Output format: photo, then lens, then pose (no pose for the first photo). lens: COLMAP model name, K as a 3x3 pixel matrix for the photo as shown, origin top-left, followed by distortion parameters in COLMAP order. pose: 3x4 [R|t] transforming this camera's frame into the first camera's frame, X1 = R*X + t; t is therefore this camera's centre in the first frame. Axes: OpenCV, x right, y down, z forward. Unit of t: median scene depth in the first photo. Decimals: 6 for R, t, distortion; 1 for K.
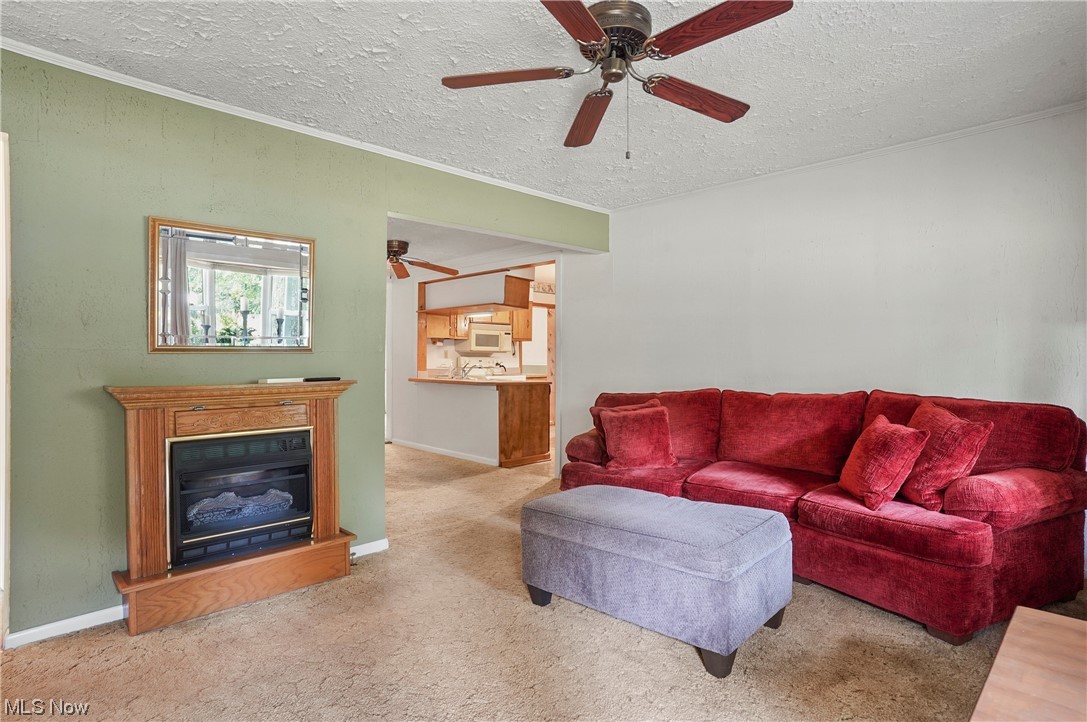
lens RADIAL K [[584.1, 0, 544.8], [0, 584.1, 365.5], [0, 0, 1]] dist [-0.000119, 0.000444]
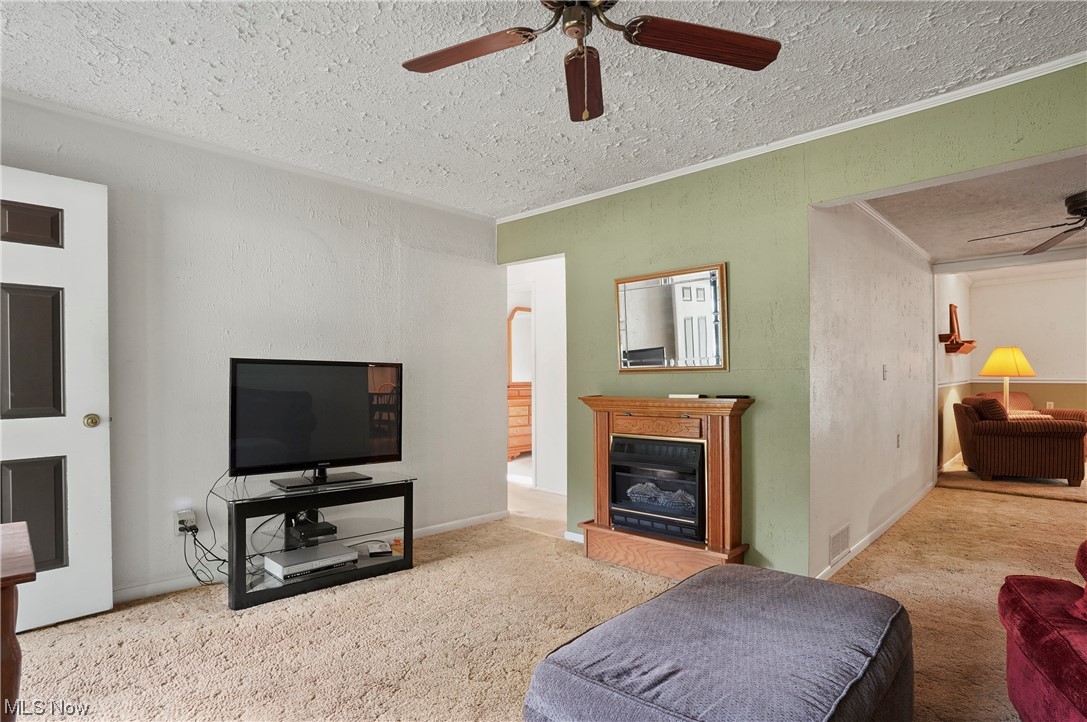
lens RADIAL K [[577.7, 0, 545.4], [0, 577.7, 379.0], [0, 0, 1]] dist [0.001956, 0.001064]
pose [[0.037233, 0.005390, -0.999292, 0.683270], [0.000890, 0.999985, 0.005426, -0.014560], [0.999306, -0.001091, 0.037227, 0.698767]]
